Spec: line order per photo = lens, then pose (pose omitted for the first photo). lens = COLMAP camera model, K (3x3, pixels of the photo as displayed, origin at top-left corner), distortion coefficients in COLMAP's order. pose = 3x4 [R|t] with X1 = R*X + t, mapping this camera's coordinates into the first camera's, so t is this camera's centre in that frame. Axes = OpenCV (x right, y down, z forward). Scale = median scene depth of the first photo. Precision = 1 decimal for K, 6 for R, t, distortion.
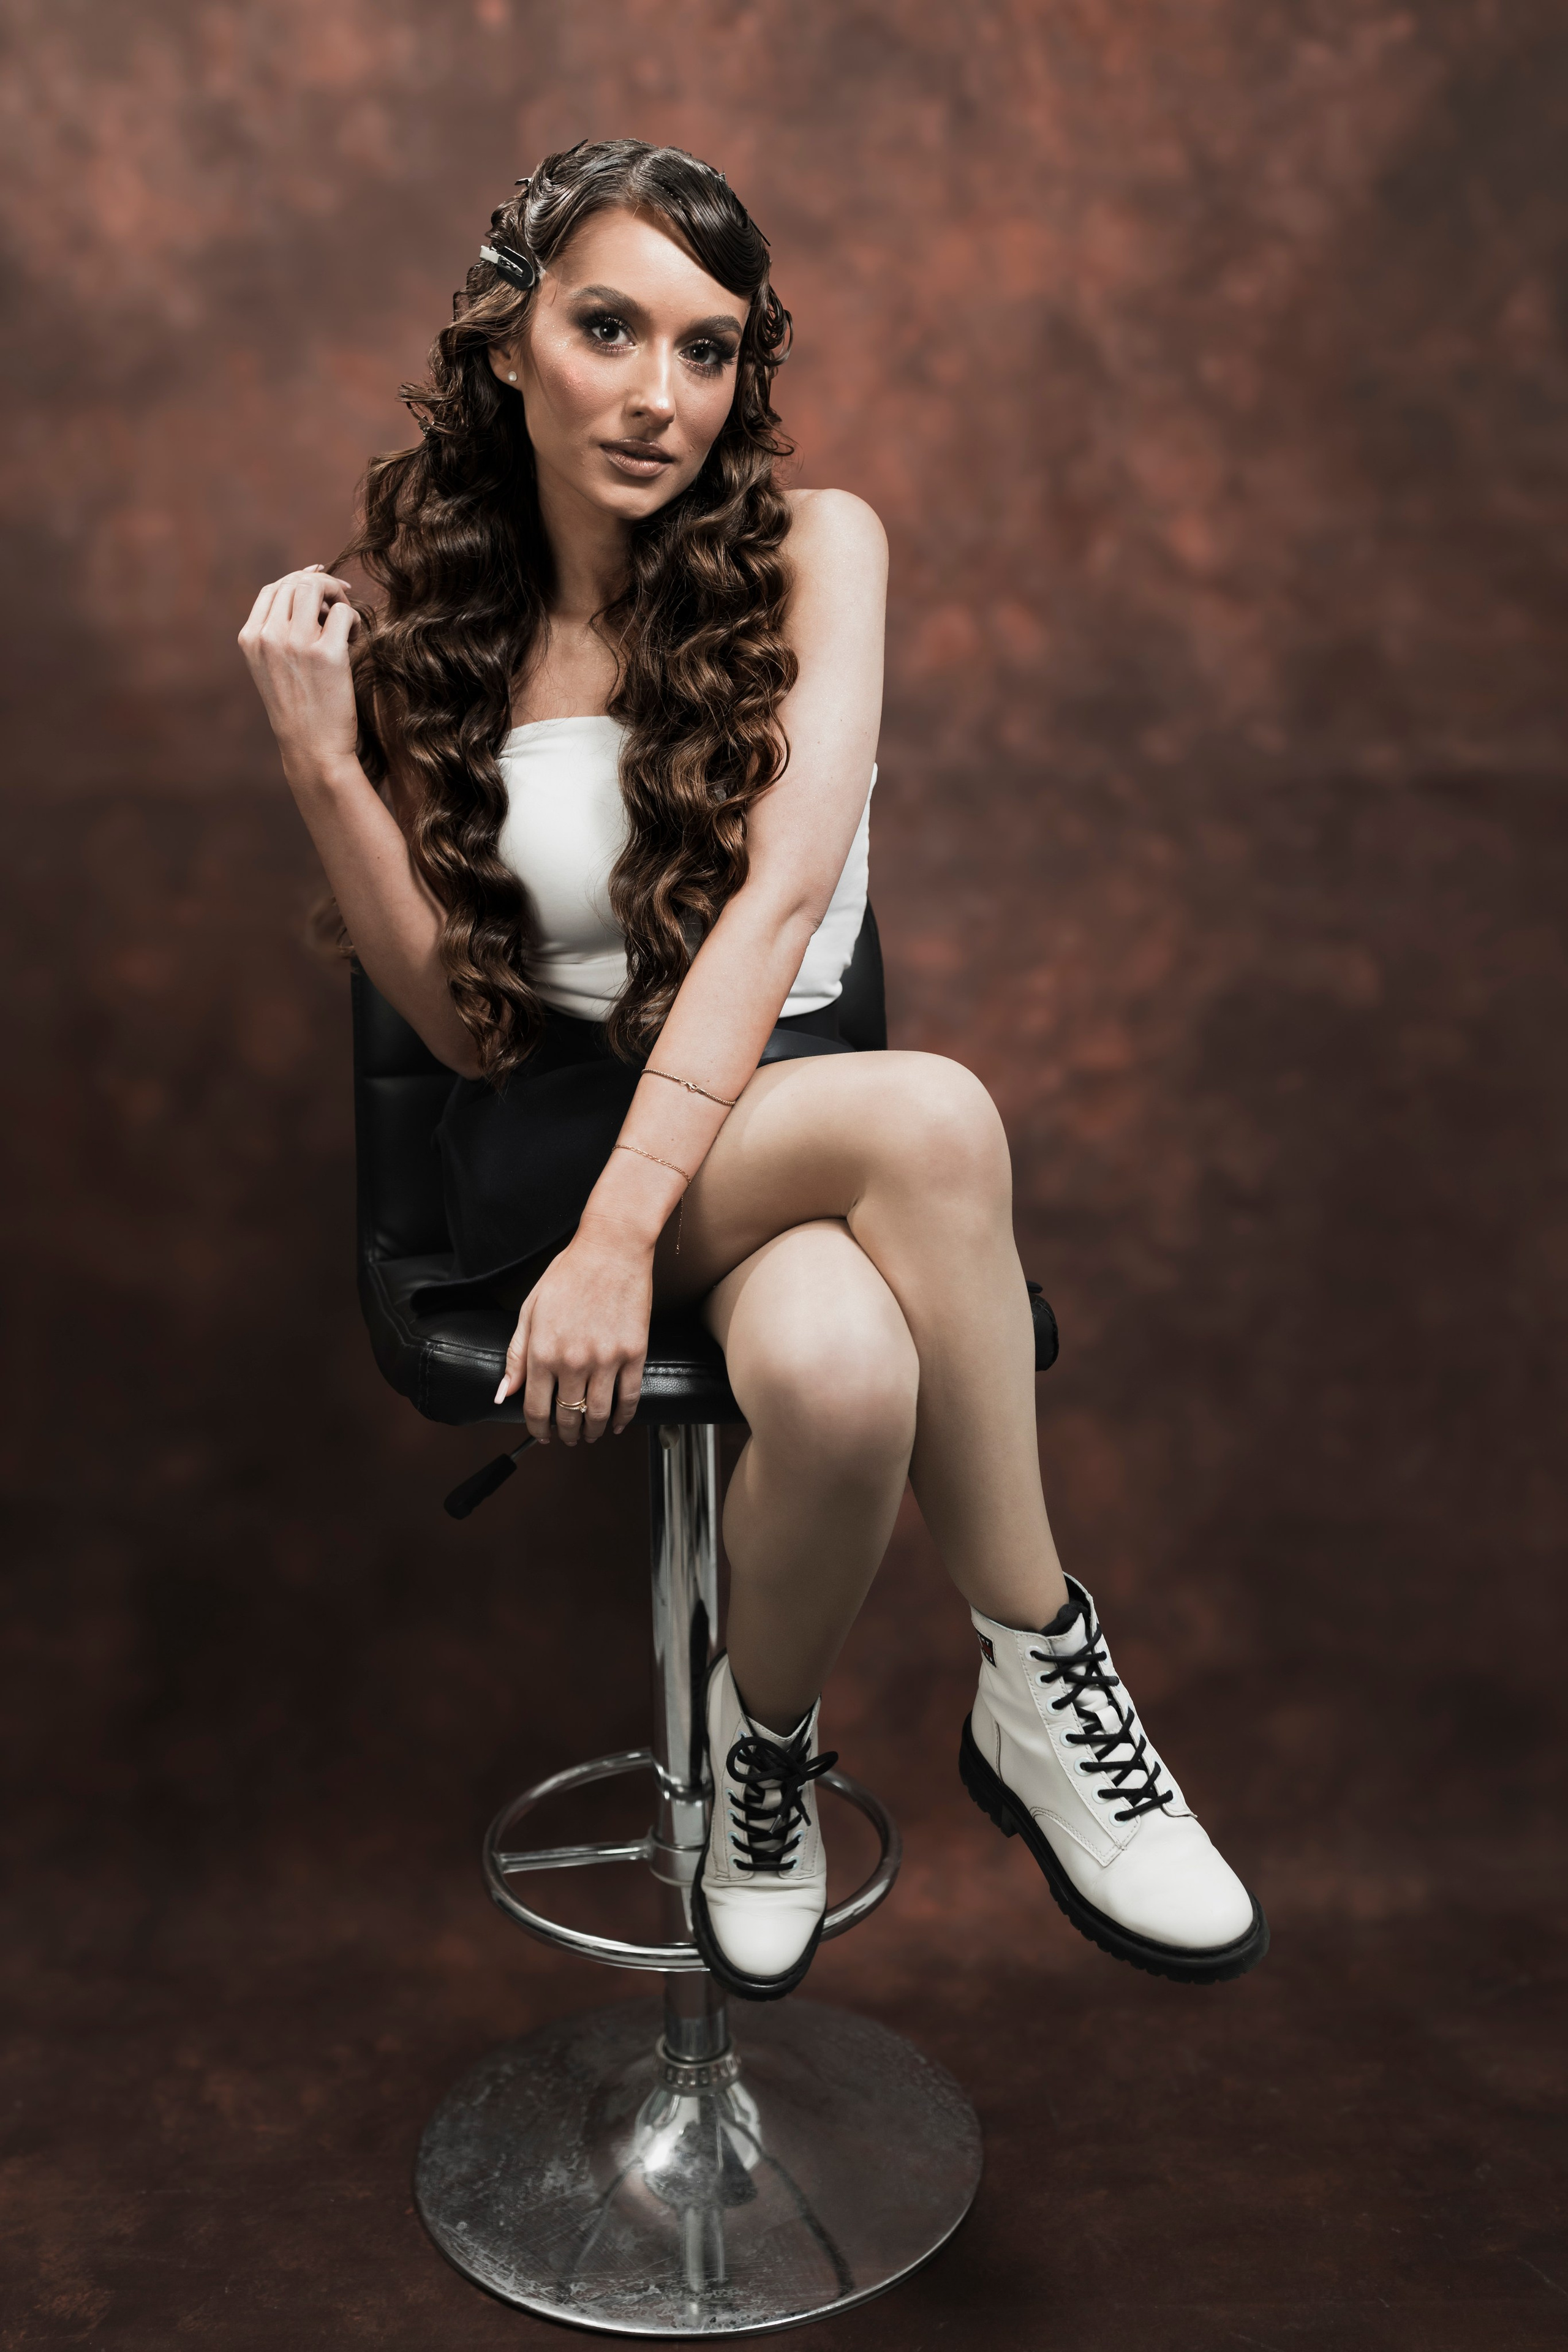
lens RADIAL K [[2420.0, 0, 749.0], [0, 2420.0, 1160.6], [0, 0, 1]] dist [-0.018366, 0.000000]
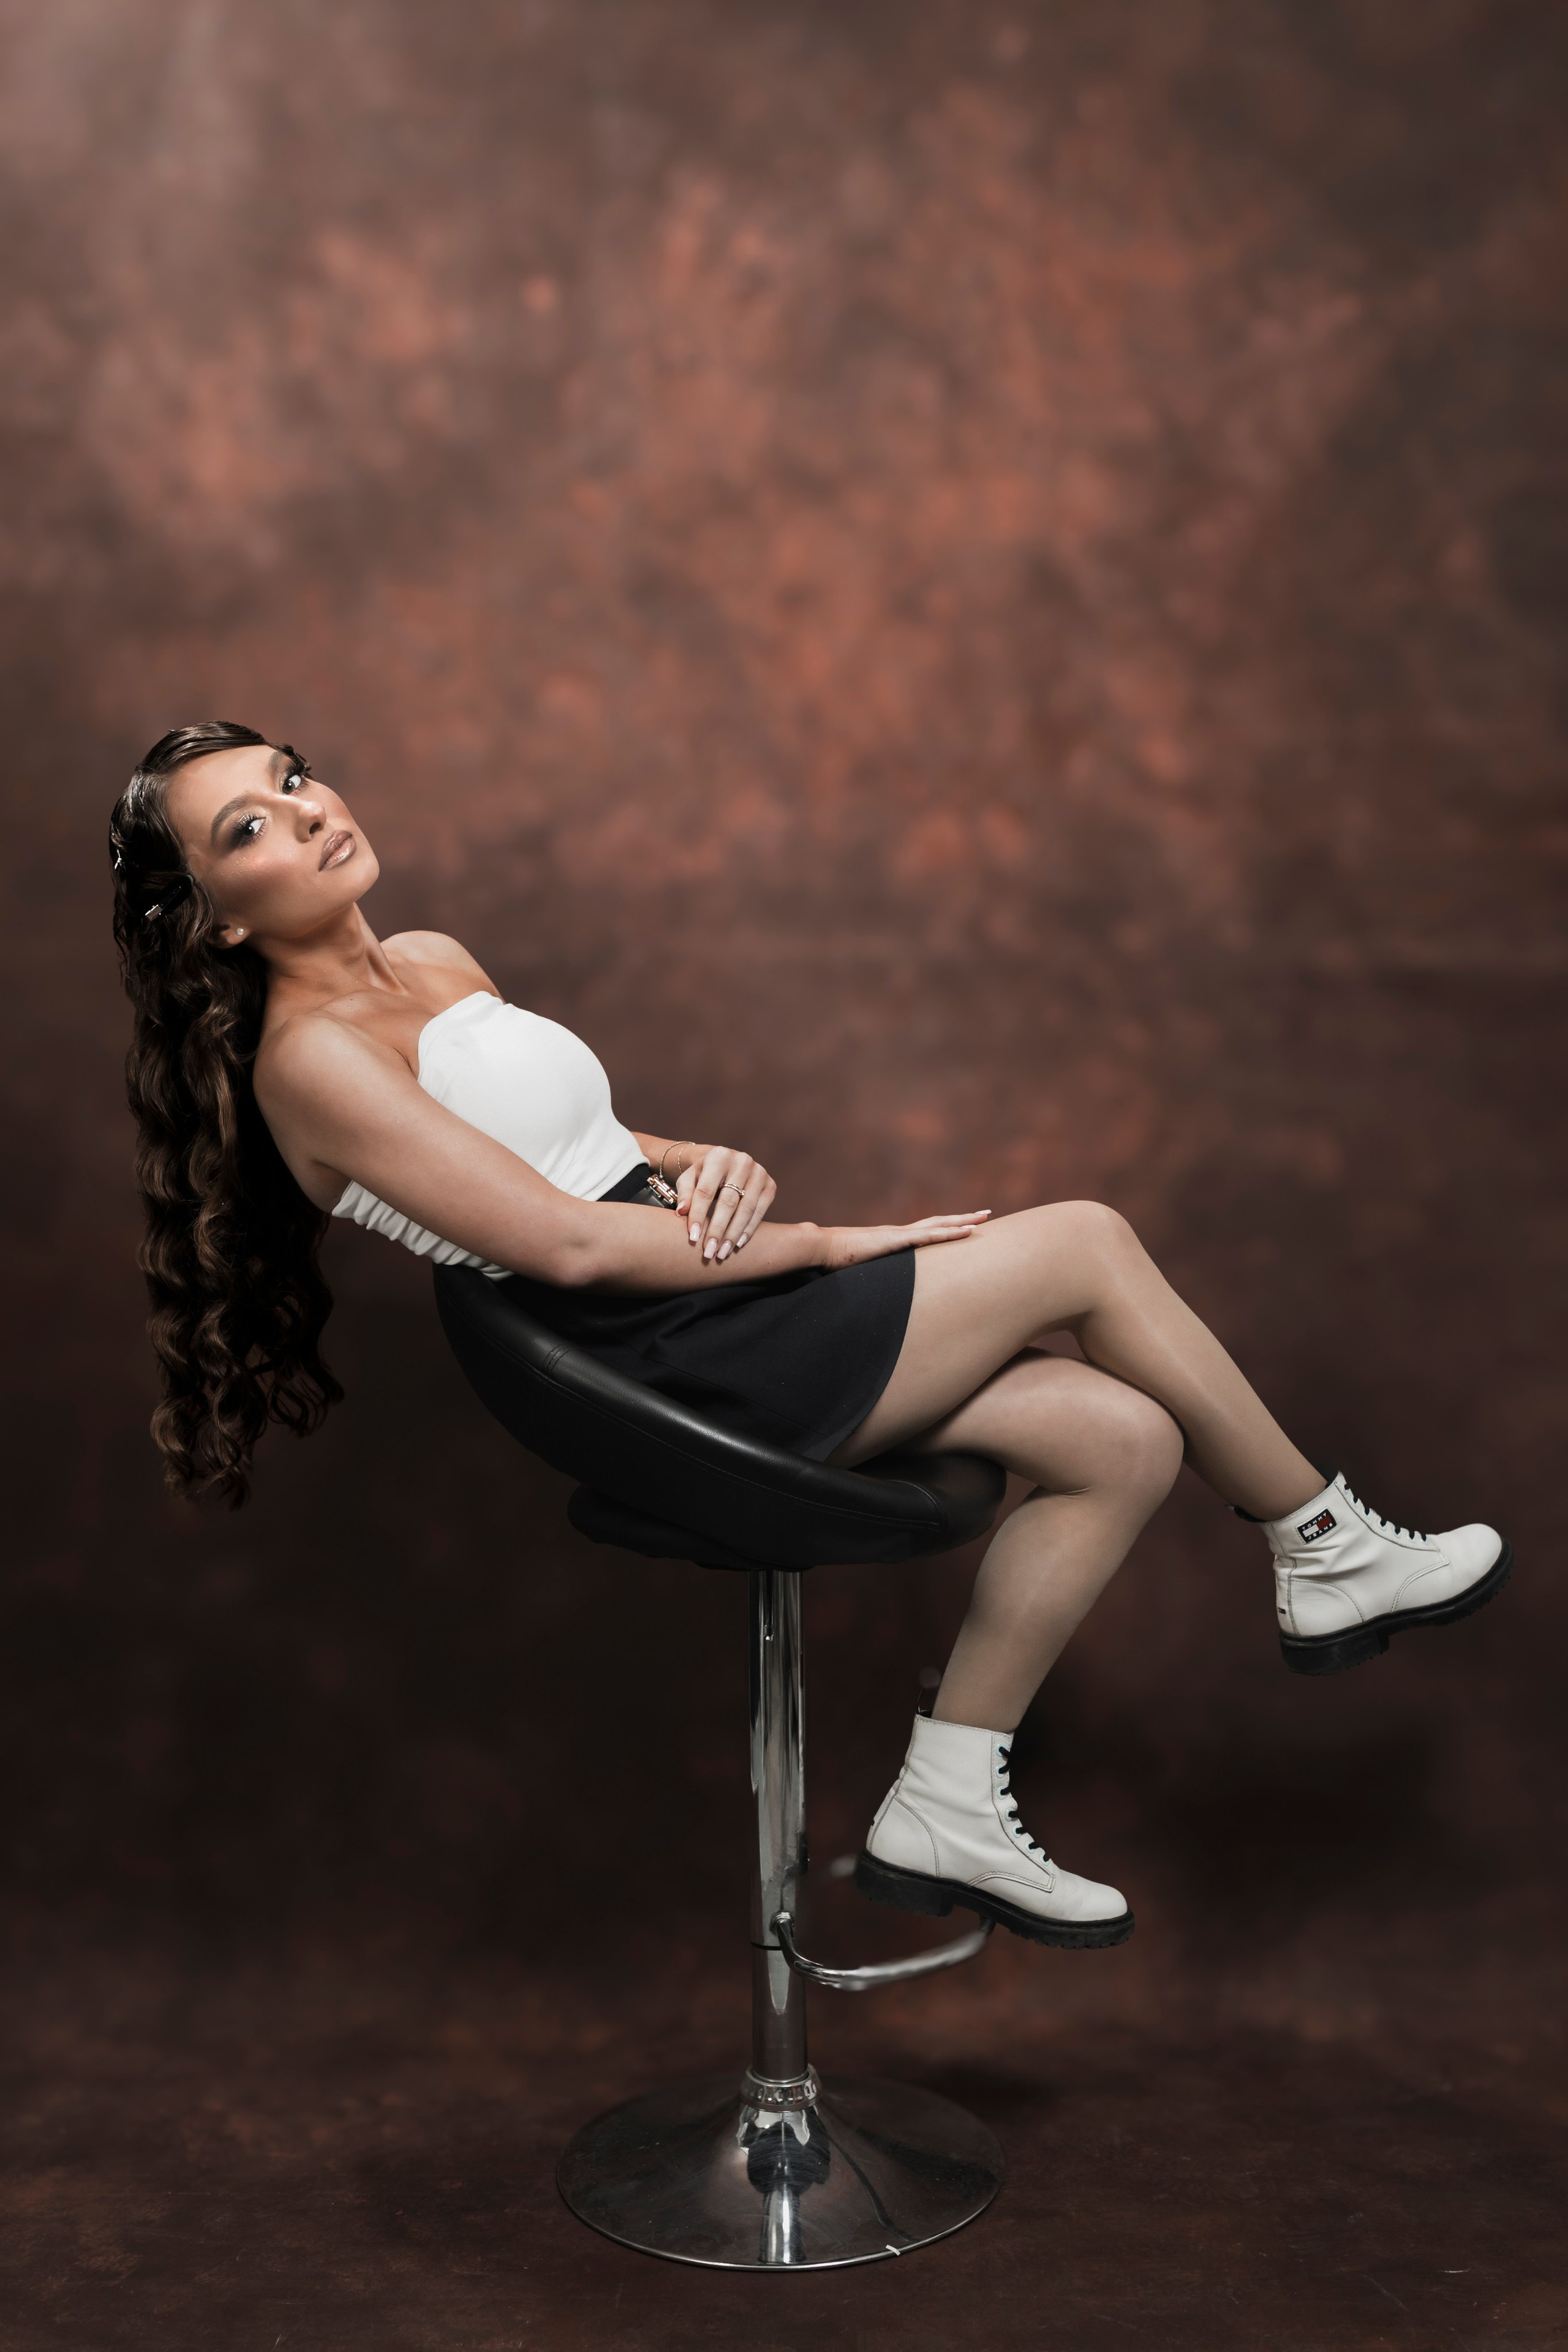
lens RADIAL K [[2696.9, 0, 723.1], [0, 2696.9, 1187.3], [0, 0, 1]] dist [-0.045296, 0.000000]
pose [[0.997981, 0.018733, -0.060687, 0.063189], [-0.022838, 0.997447, -0.067667, 0.027478], [0.059265, 0.068916, 0.995861, -0.225230]]
